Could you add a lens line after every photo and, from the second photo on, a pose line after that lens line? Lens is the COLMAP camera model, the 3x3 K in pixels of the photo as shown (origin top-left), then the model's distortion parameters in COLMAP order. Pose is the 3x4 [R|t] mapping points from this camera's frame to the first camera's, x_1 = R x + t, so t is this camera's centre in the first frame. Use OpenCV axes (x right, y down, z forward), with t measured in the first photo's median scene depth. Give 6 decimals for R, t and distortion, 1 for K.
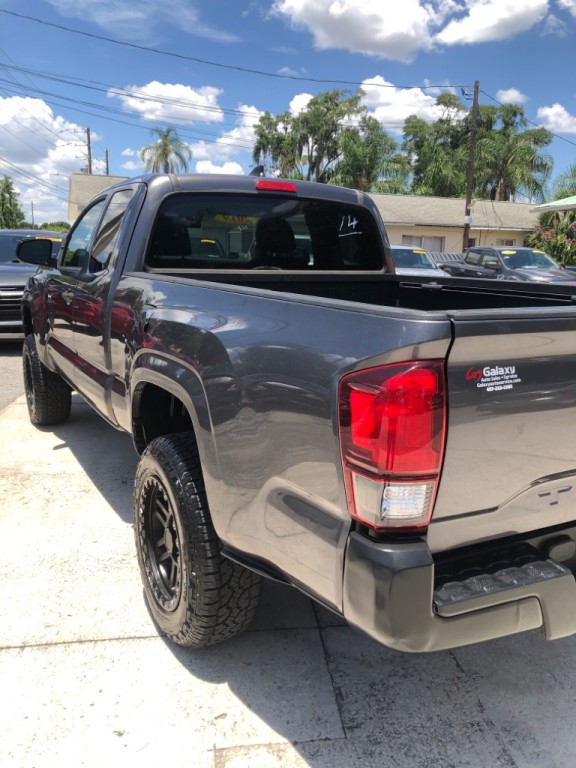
lens RADIAL K [[598.6, 0, 260.7], [0, 598.6, 381.0], [0, 0, 1]] dist [0.008282, 0.000684]
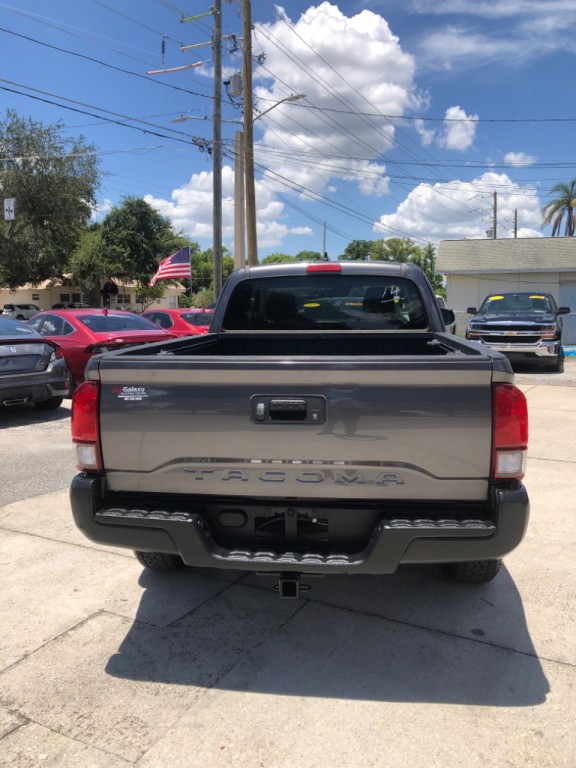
lens RADIAL K [[576.8, 0, 292.8], [0, 576.8, 386.5], [0, 0, 1]] dist [0.003307, 0.001402]
pose [[0.827957, 0.047591, -0.558768, 1.144537], [-0.091913, 0.994435, -0.051495, 0.012815], [0.553208, 0.093994, 0.827723, -0.109535]]
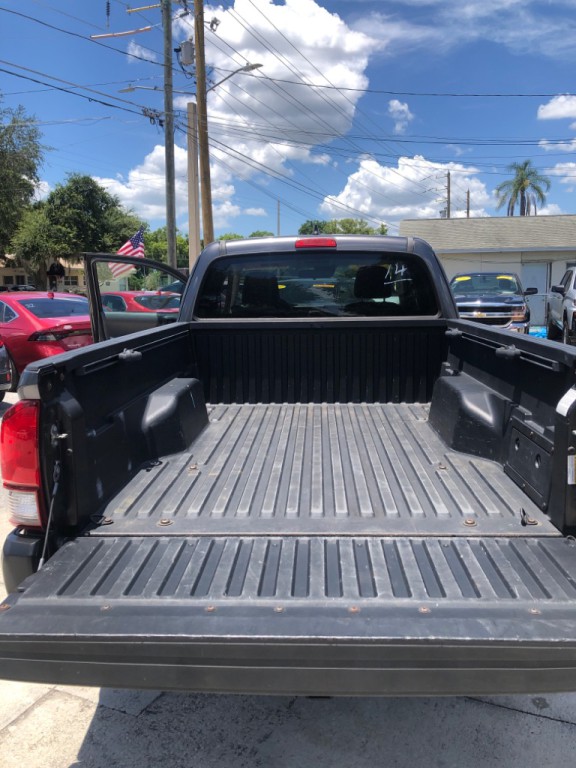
lens RADIAL K [[582.6, 0, 288.0], [0, 582.6, 384.0], [0, 0, 1]] dist [0.009704, -0.010387]
pose [[0.864332, 0.048348, -0.500592, 0.881160], [-0.074079, 0.996750, -0.031638, -0.044298], [0.497435, 0.064429, 0.865105, 0.098993]]
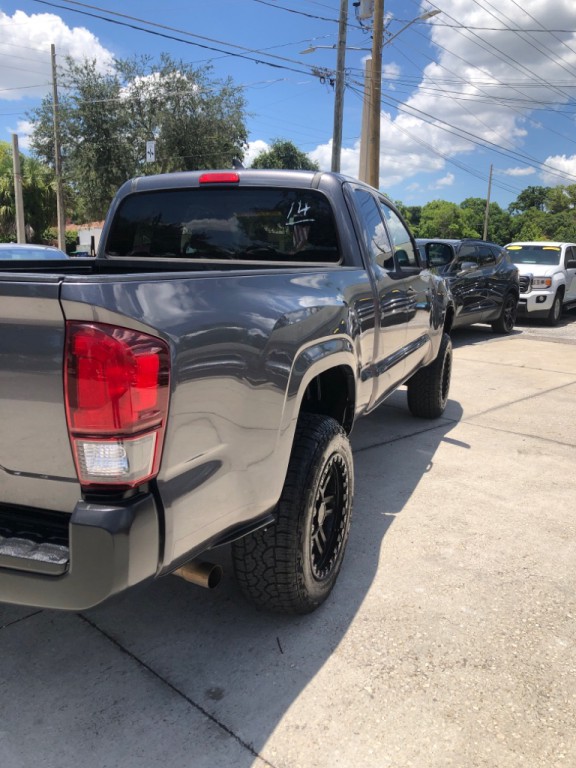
lens RADIAL K [[576.8, 0, 292.8], [0, 576.8, 386.5], [0, 0, 1]] dist [0.003307, 0.001402]
pose [[0.662863, 0.158420, -0.731789, 1.469607], [-0.163486, 0.984401, 0.065018, -0.094835], [0.730674, 0.076540, 0.678422, 0.737713]]
